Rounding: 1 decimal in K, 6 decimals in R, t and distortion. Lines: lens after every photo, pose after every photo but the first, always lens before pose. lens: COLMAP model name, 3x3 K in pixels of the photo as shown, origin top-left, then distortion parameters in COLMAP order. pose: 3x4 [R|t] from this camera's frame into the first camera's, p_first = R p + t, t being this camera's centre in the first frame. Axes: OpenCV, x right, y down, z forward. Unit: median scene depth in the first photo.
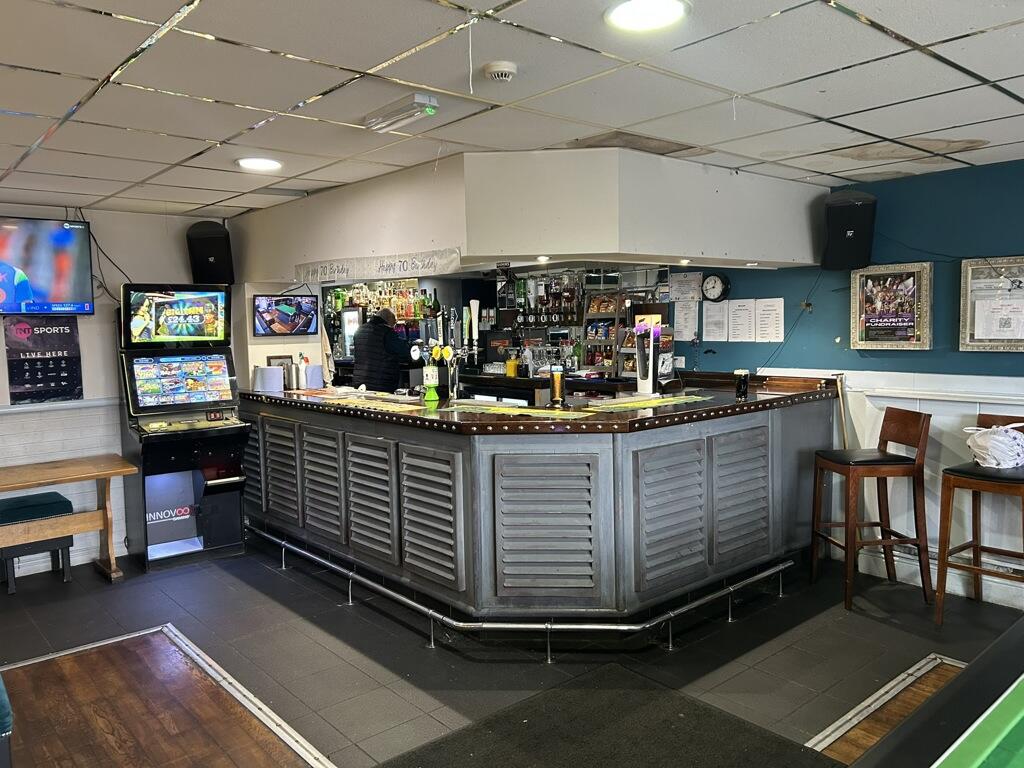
lens RADIAL K [[772.5, 0, 512.1], [0, 772.5, 381.1], [0, 0, 1]] dist [0.038864, -0.032998]
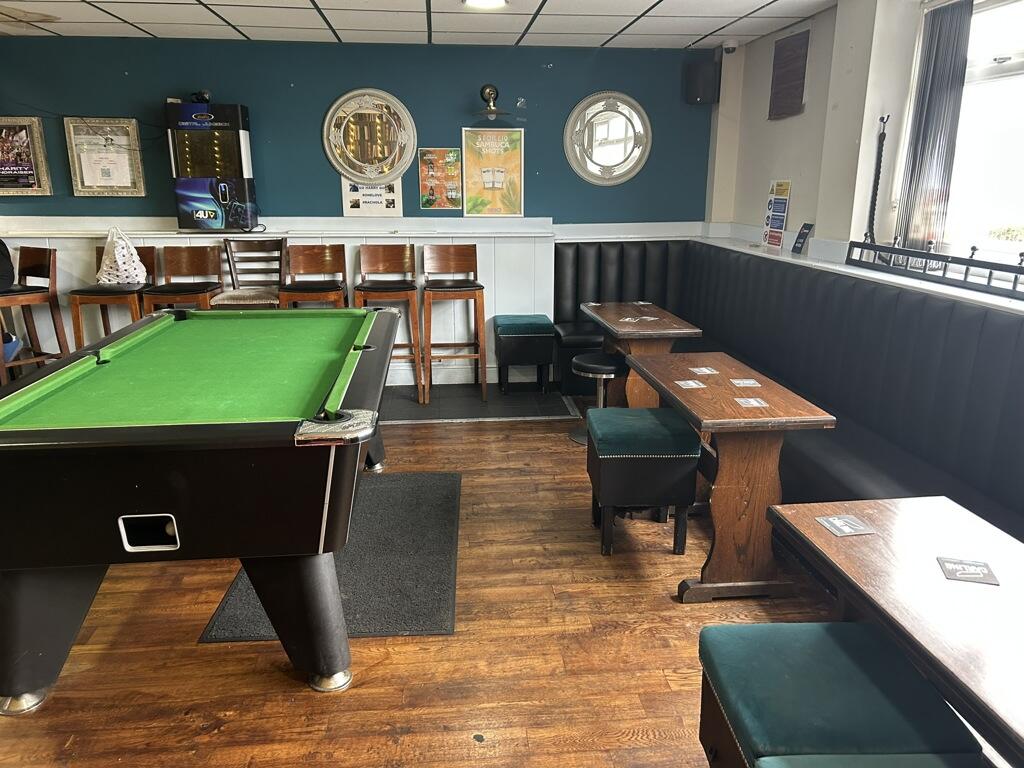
lens RADIAL K [[772.5, 0, 511.5], [0, 772.5, 383.6], [0, 0, 1]] dist [0.038864, -0.032998]
pose [[0.581917, -0.202146, 0.787724, -0.047911], [0.049923, 0.975667, 0.213496, 0.020971], [-0.811714, -0.084912, 0.577849, -0.279099]]
